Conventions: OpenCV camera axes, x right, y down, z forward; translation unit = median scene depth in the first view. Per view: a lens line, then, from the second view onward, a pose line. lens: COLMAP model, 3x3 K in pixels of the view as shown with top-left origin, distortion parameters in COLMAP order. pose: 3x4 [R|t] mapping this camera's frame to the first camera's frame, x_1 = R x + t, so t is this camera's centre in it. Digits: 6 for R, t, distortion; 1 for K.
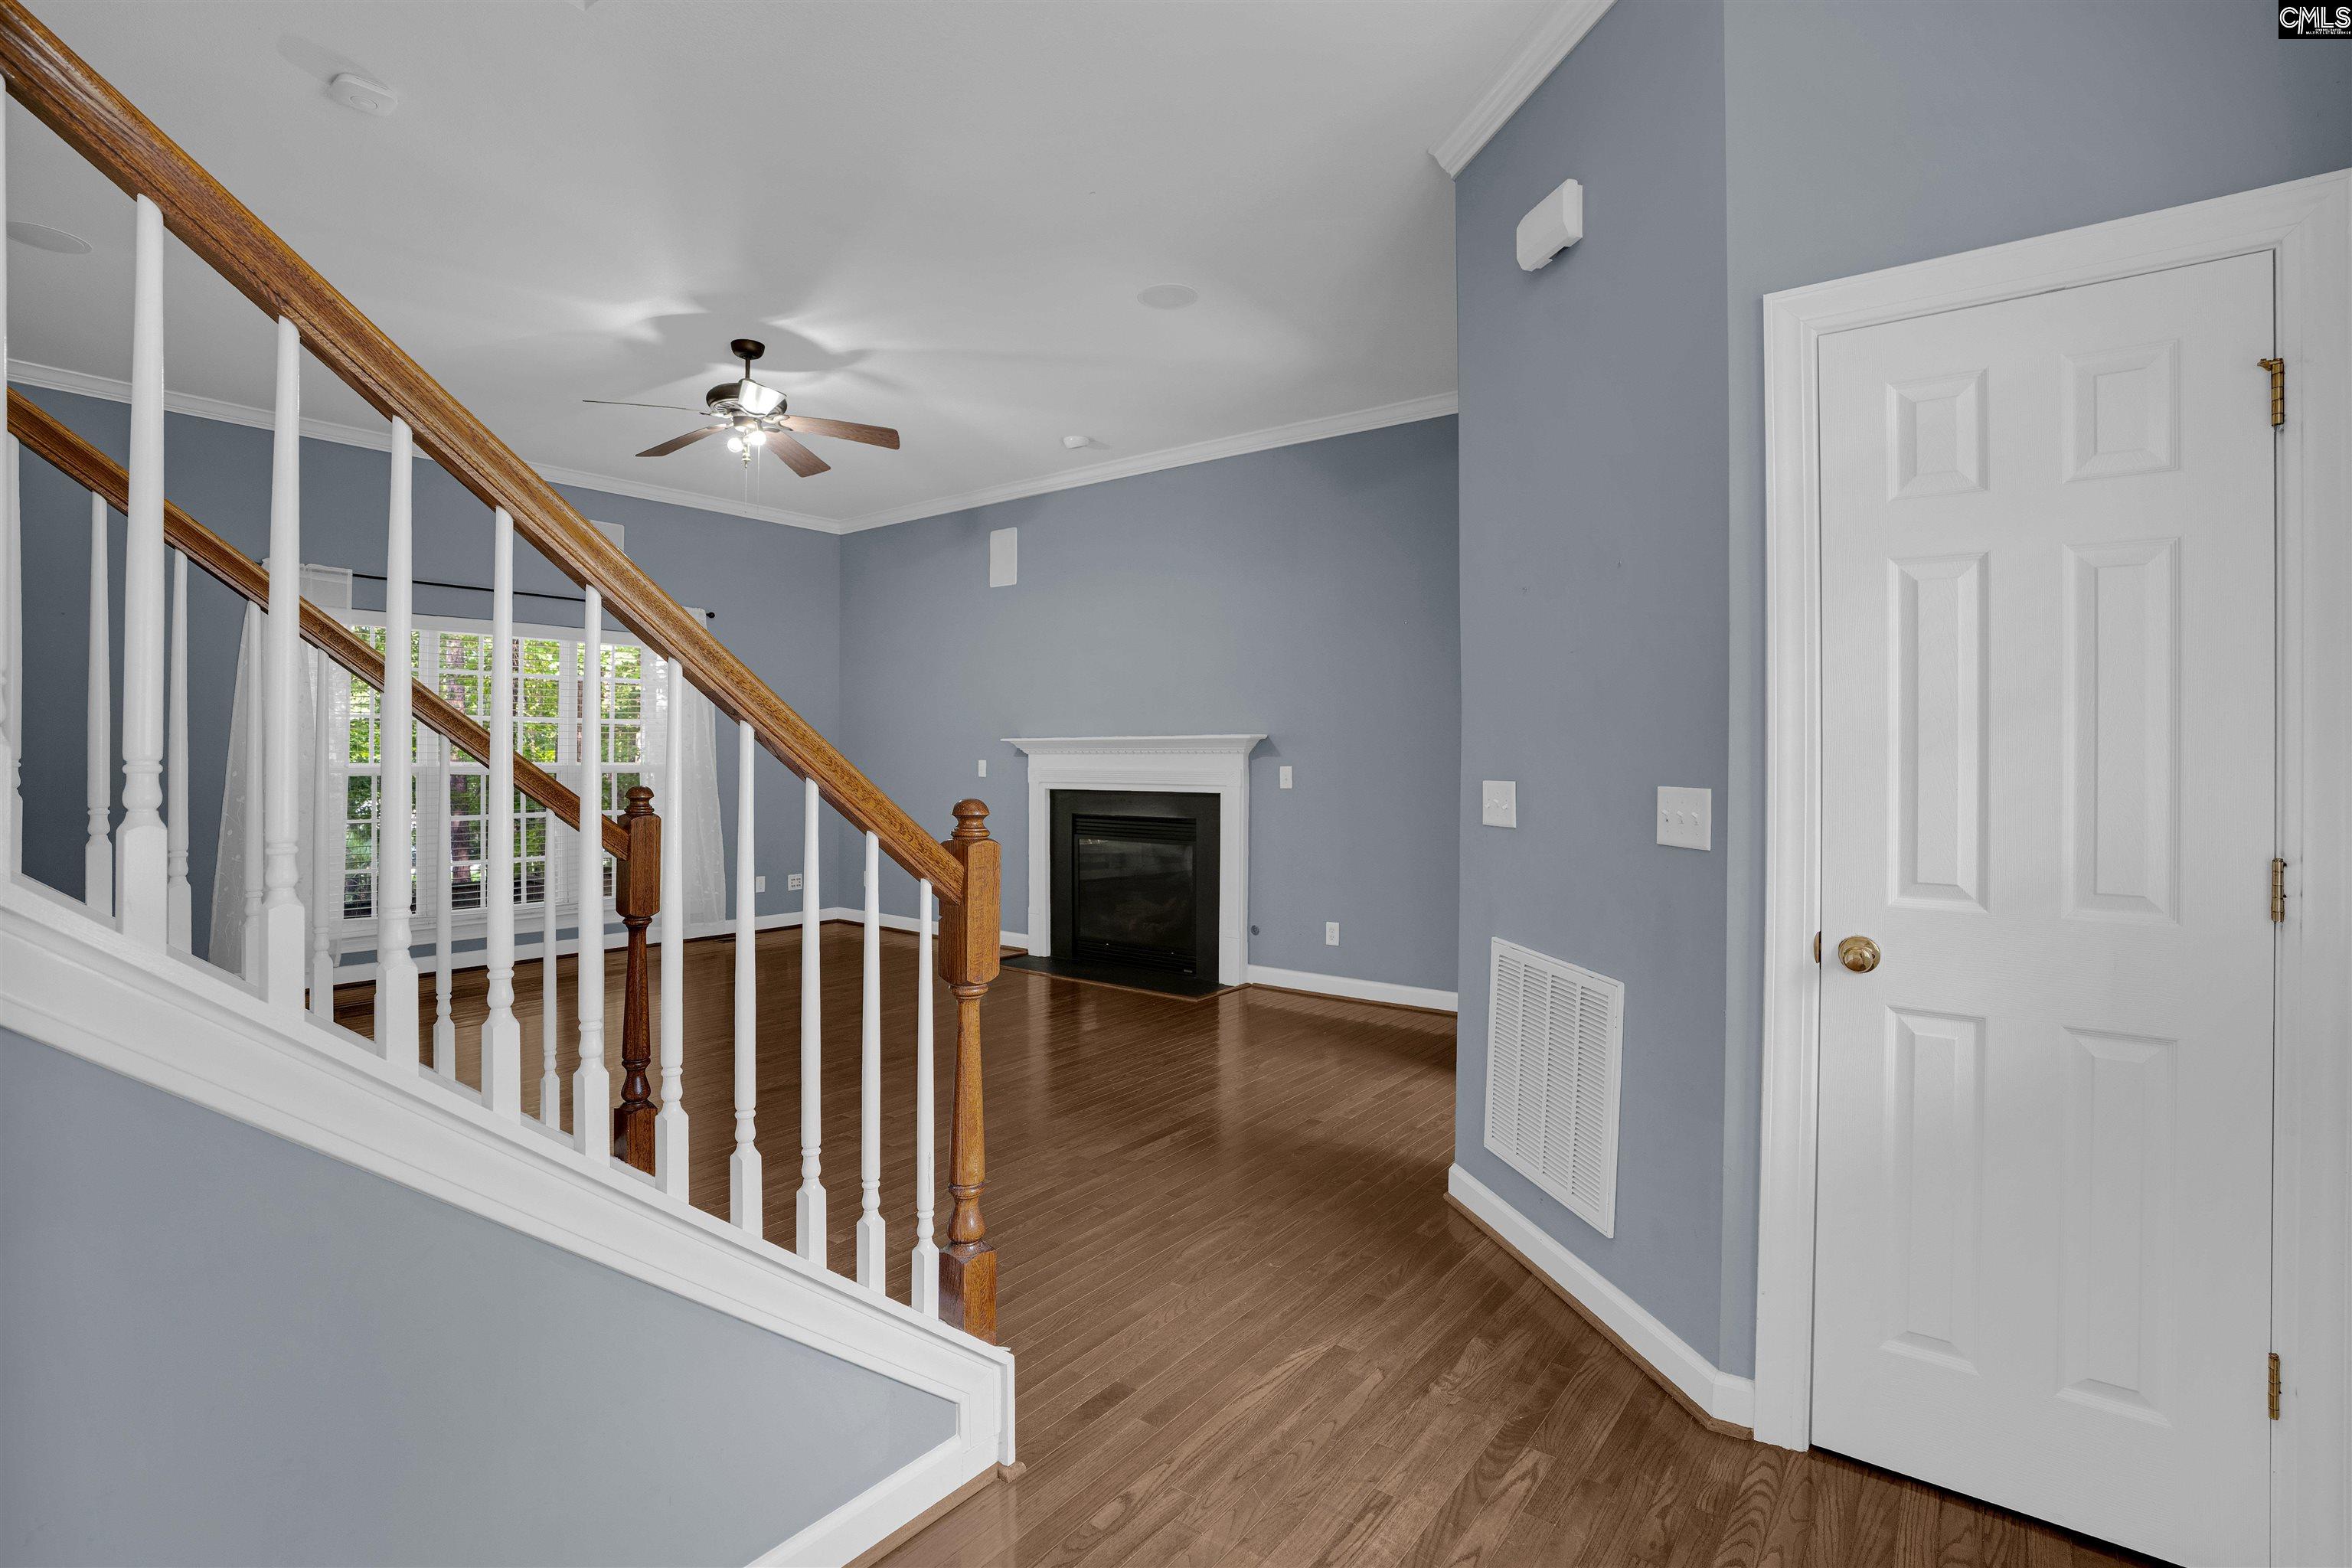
lens RADIAL K [[1096.9, 0, 1170.8], [0, 1096.9, 766.4], [0, 0, 1]] dist [-0.075619, 0.027037]
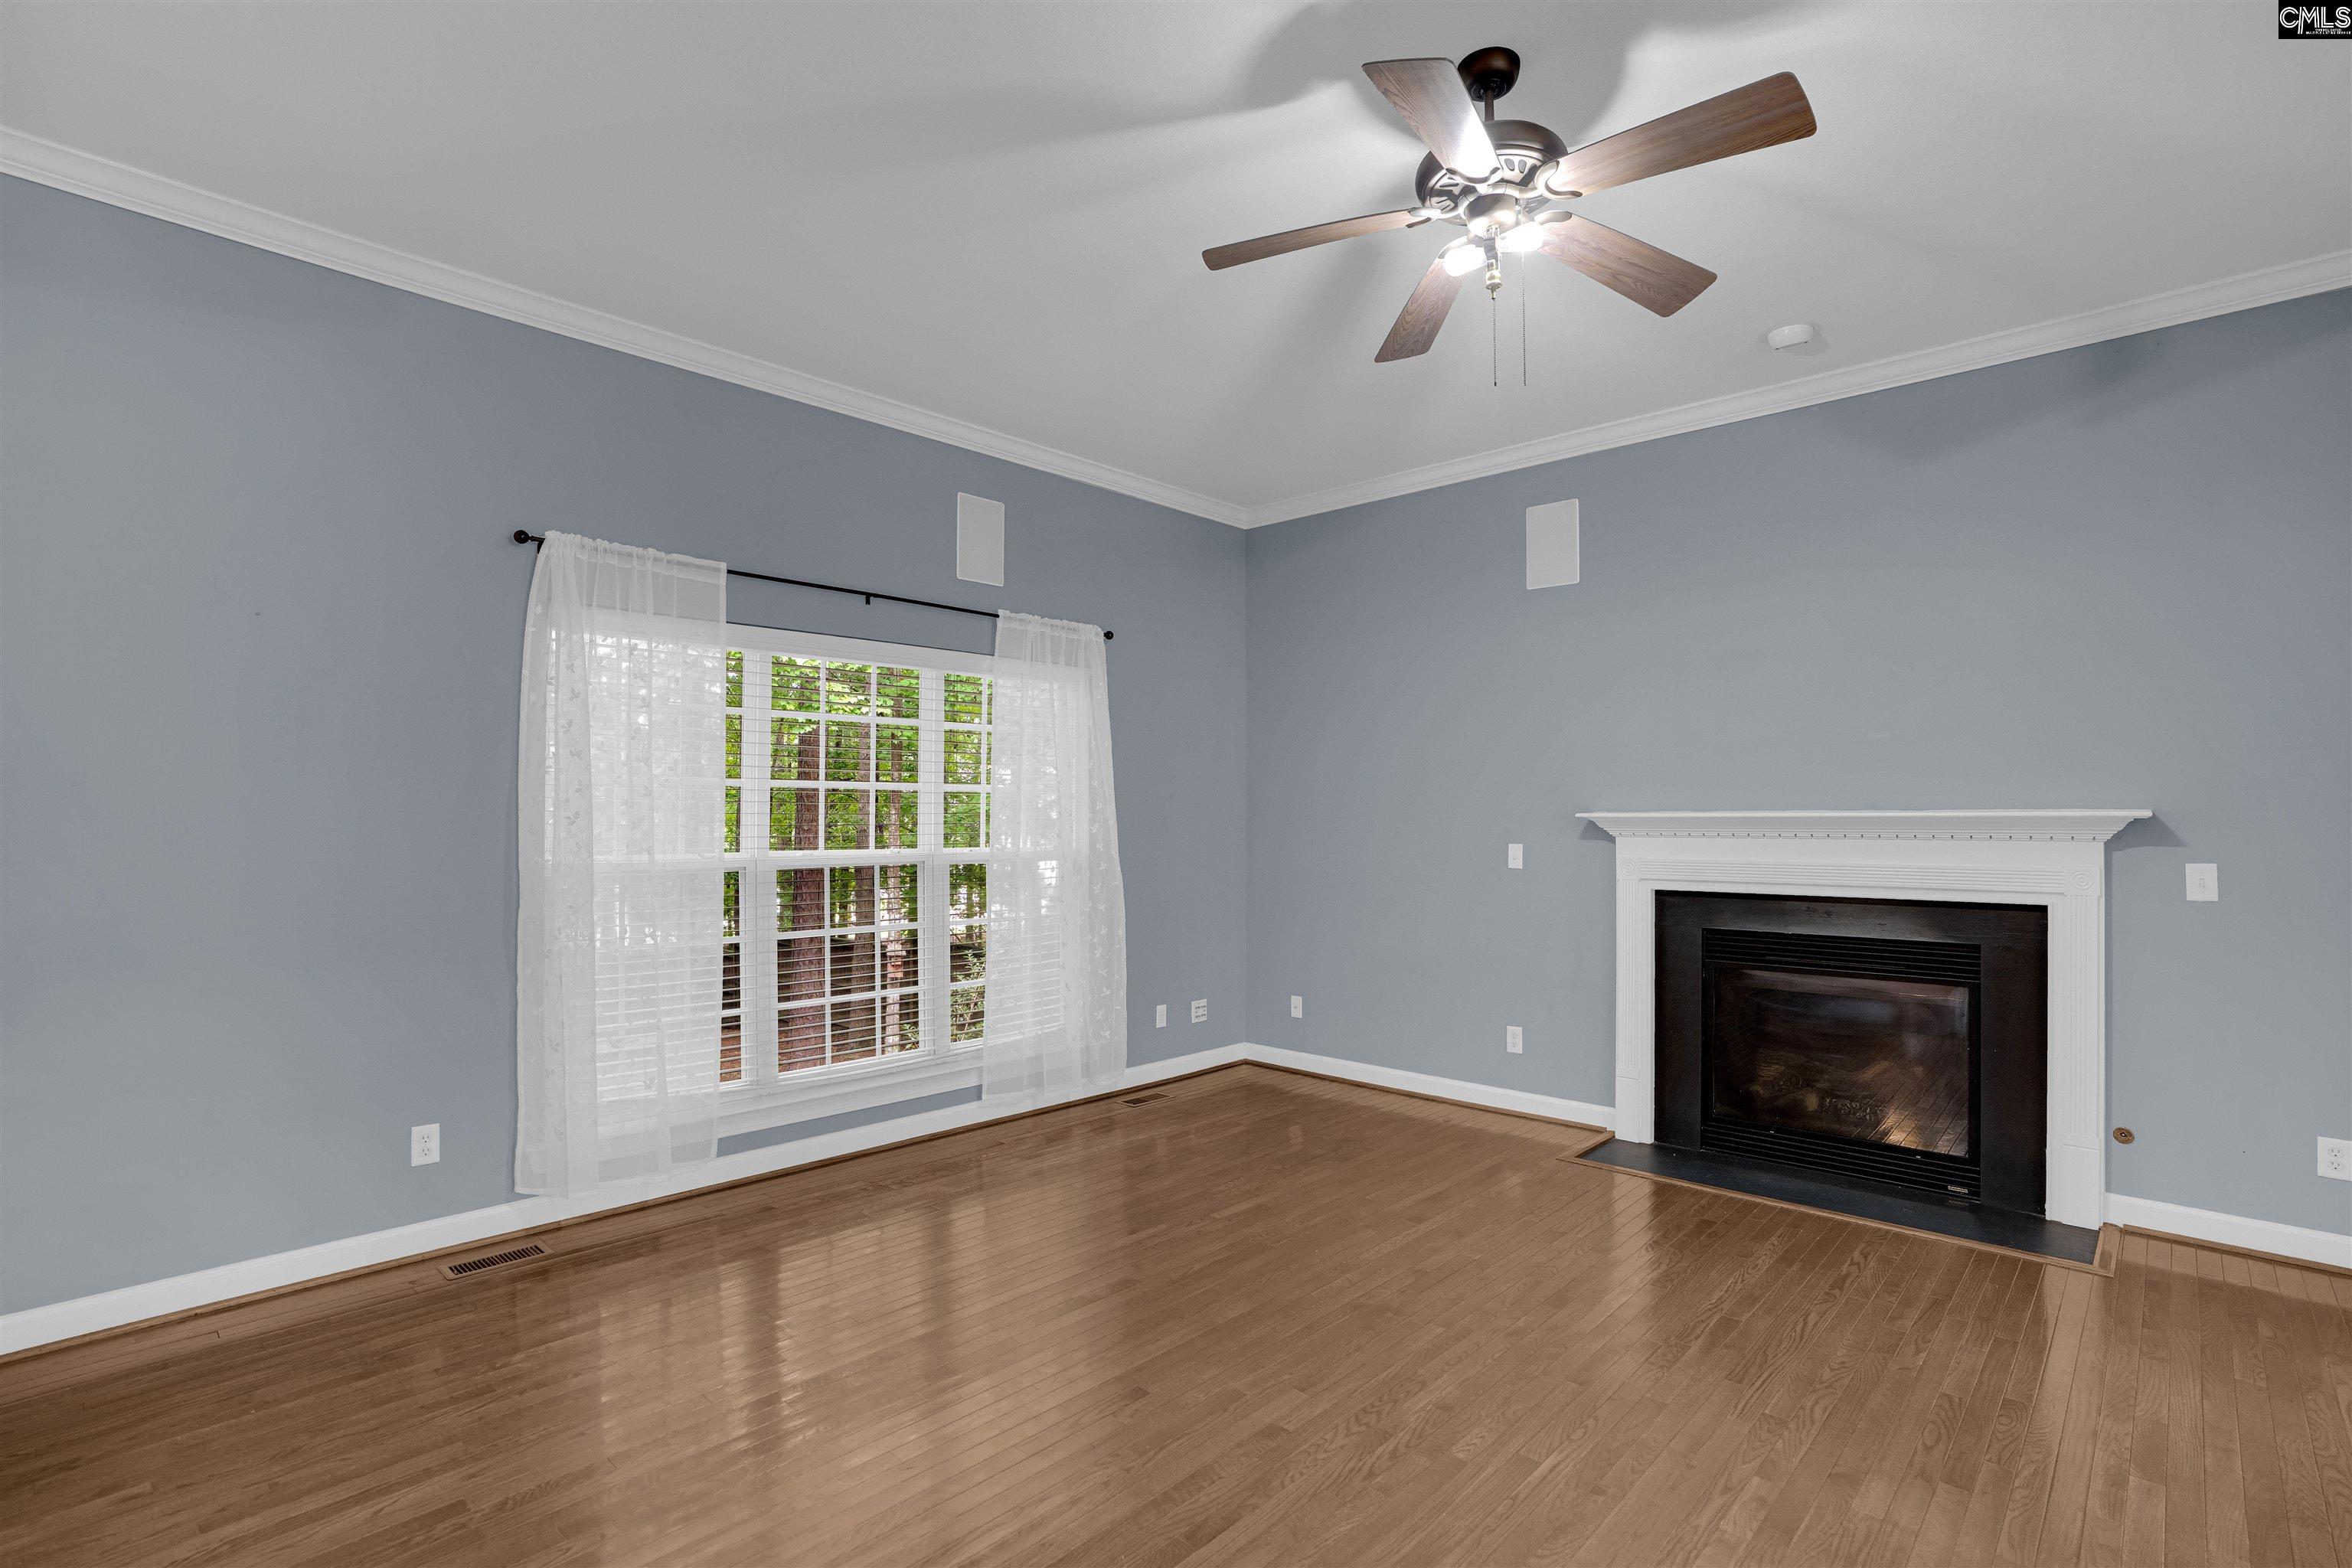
lens RADIAL K [[1100.6, 0, 1180.5], [0, 1100.6, 807.1], [0, 0, 1]] dist [-0.074508, 0.027761]
pose [[0.994593, -0.004018, -0.103770, -0.373360], [0.002517, 0.999890, -0.014592, -0.022910], [0.103817, 0.014252, 0.994494, 0.368545]]
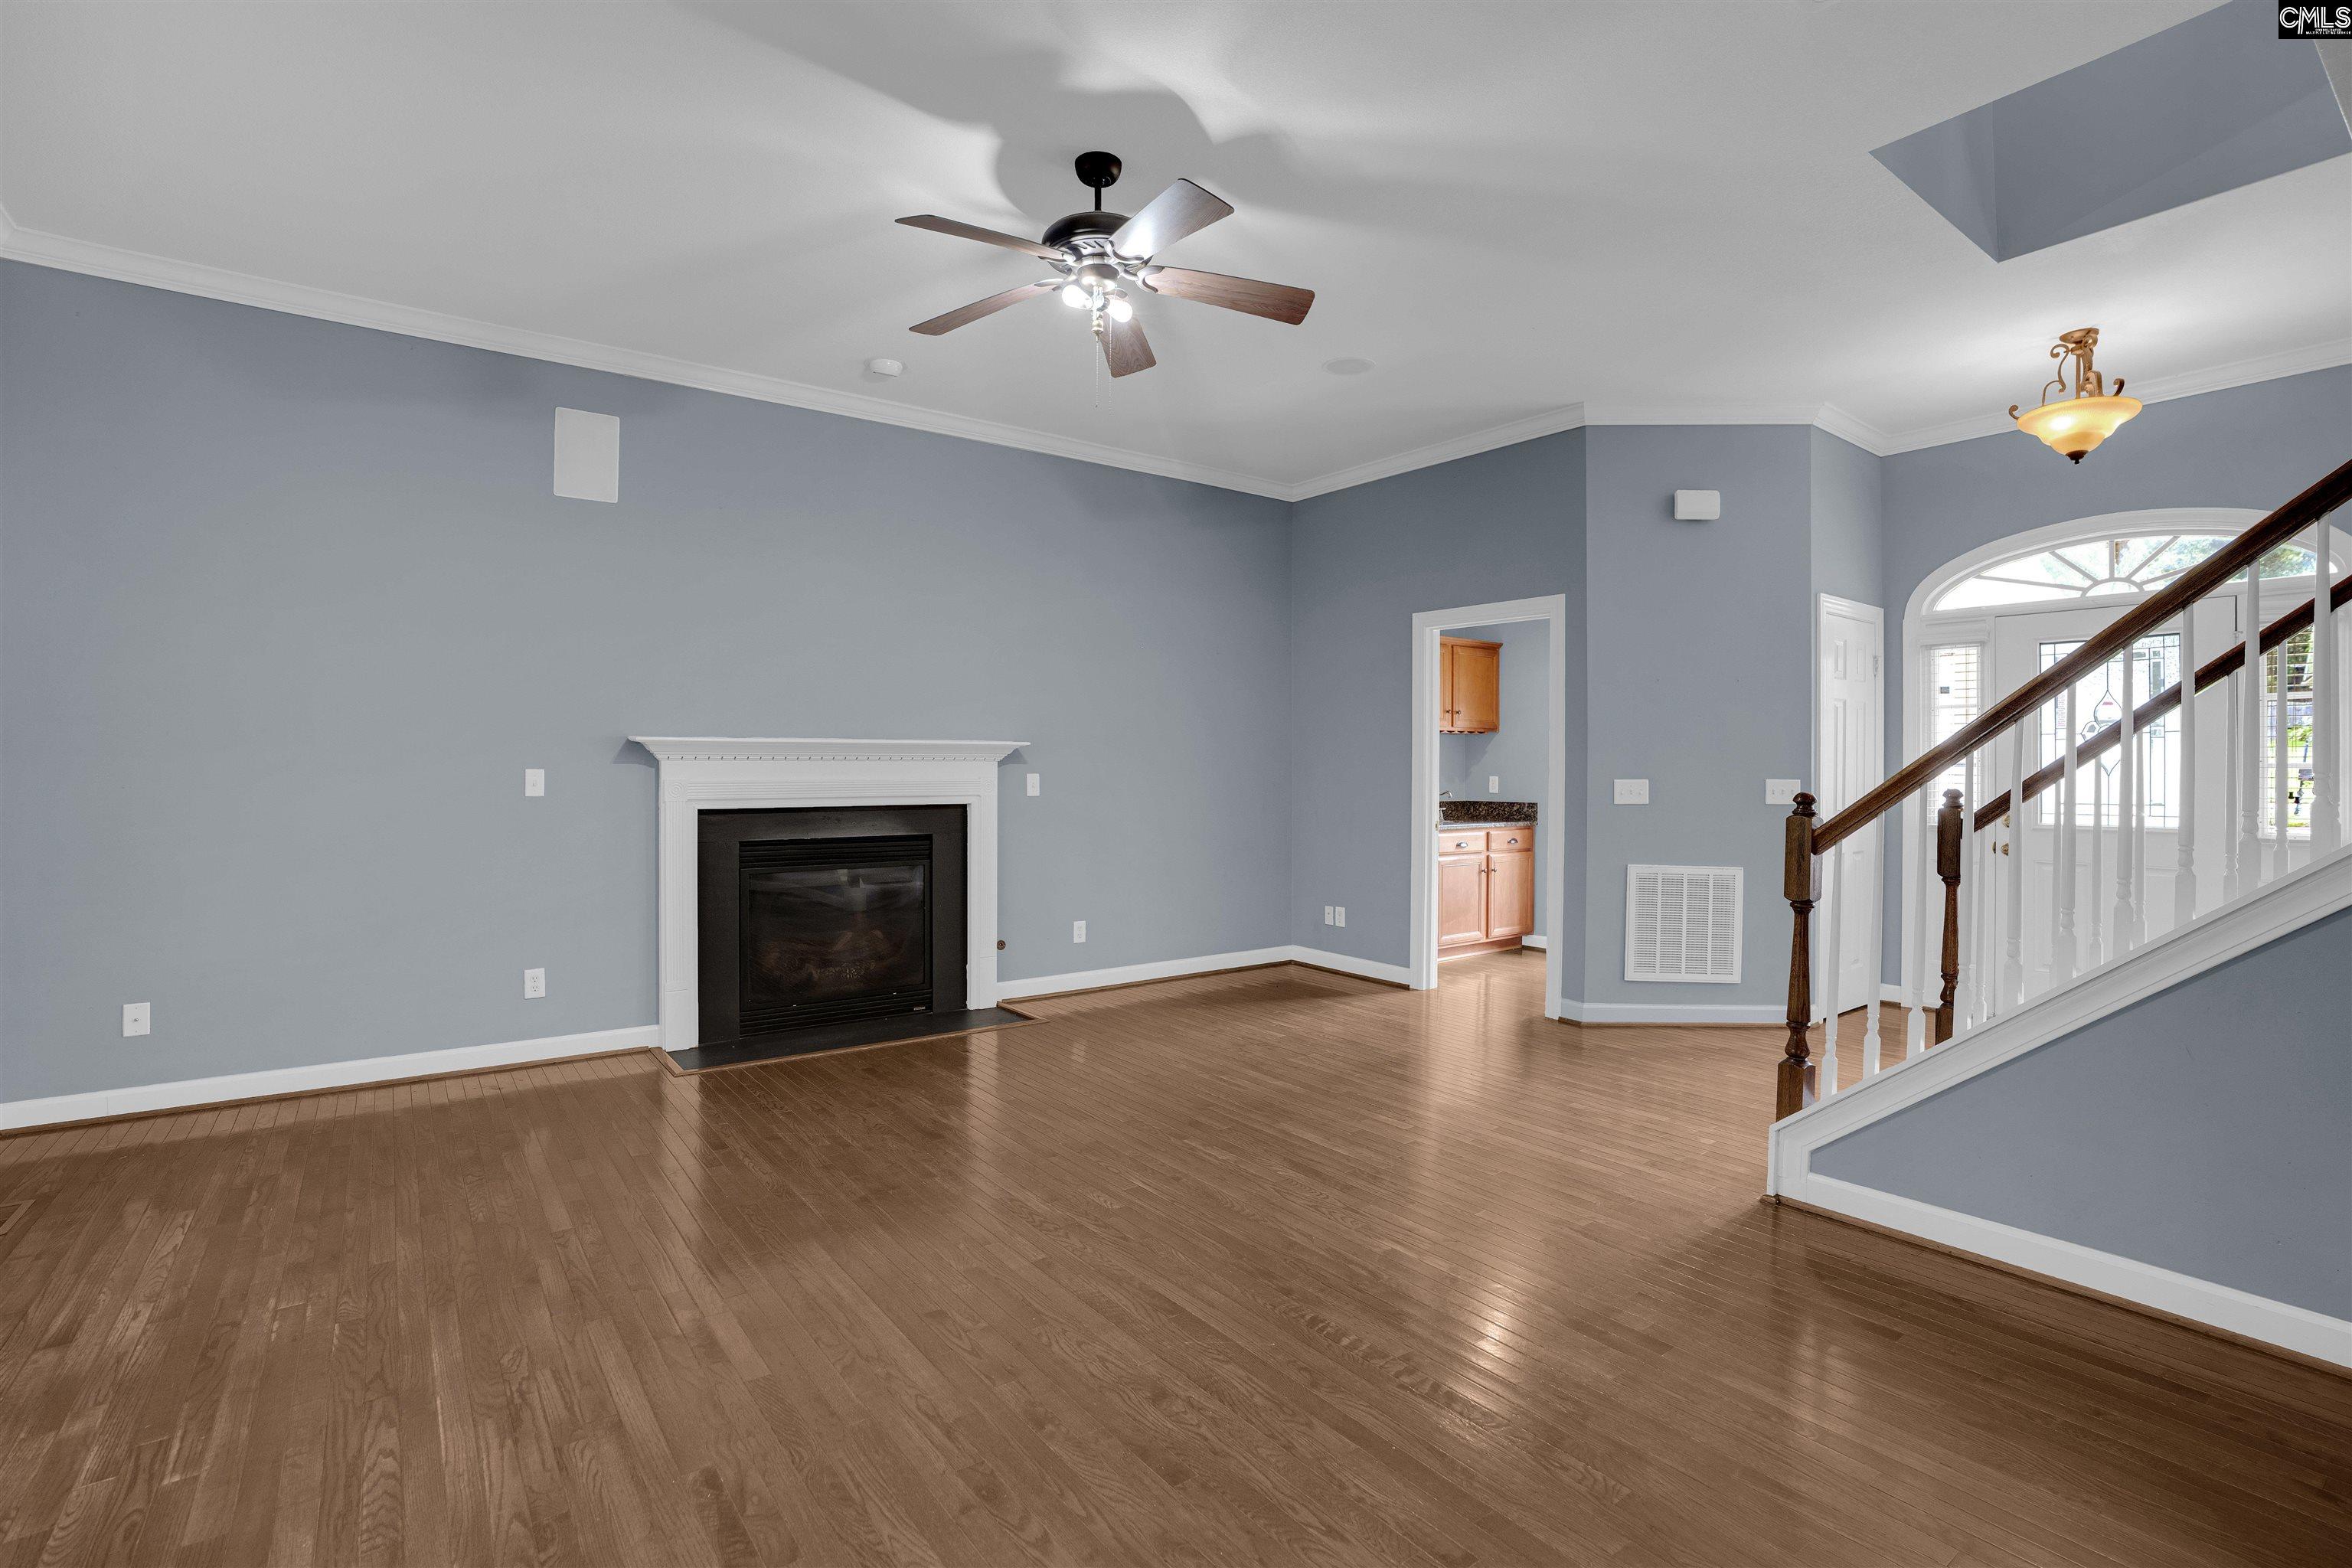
lens RADIAL K [[1096.9, 0, 1170.8], [0, 1096.9, 766.4], [0, 0, 1]] dist [-0.075619, 0.027037]
pose [[0.278533, -0.004882, 0.960414, -0.793021], [0.004440, 0.999983, 0.003795, -0.009454], [-0.960417, 0.003207, 0.278550, 0.586805]]
